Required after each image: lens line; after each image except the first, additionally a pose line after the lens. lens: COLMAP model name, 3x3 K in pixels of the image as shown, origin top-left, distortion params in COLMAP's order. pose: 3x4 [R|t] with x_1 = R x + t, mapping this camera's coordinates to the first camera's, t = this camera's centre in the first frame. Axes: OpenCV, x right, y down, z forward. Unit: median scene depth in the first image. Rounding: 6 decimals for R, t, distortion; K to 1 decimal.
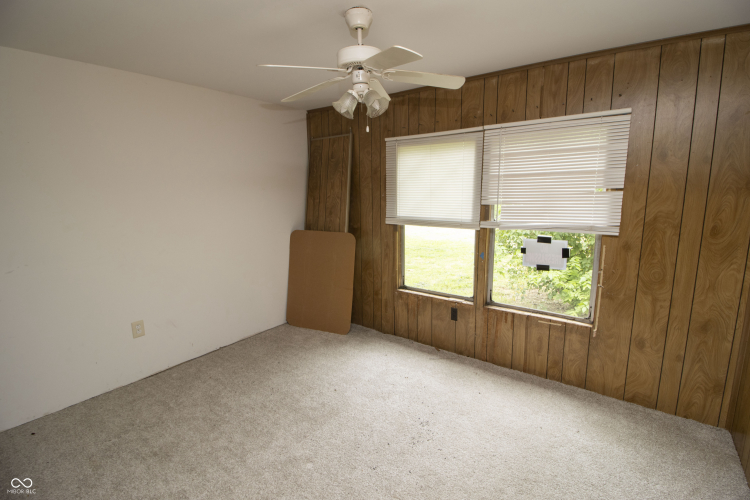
lens RADIAL K [[362.3, 0, 375.0], [0, 362.3, 250.0], [0, 0, 1]] dist [-0.043022, -0.000453]
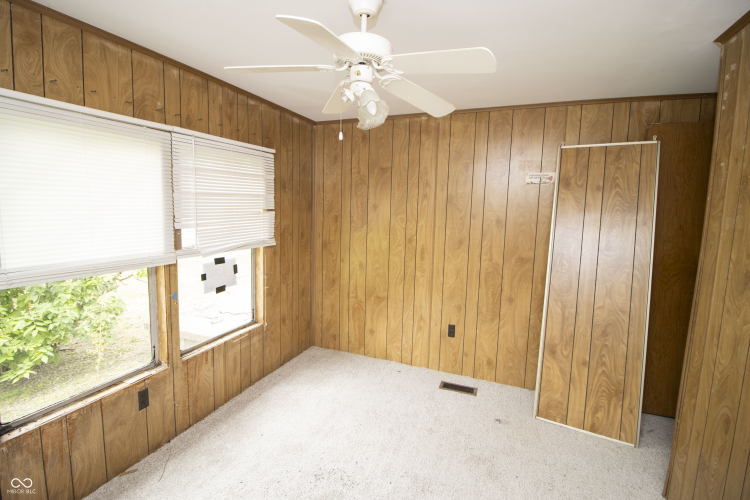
lens RADIAL K [[362.3, 0, 375.0], [0, 362.3, 250.0], [0, 0, 1]] dist [-0.043022, -0.000453]
pose [[-0.323959, -0.106762, 0.940028, -0.588417], [0.135088, 0.978211, 0.157653, -0.156449], [-0.936377, 0.178060, -0.302478, 0.906987]]
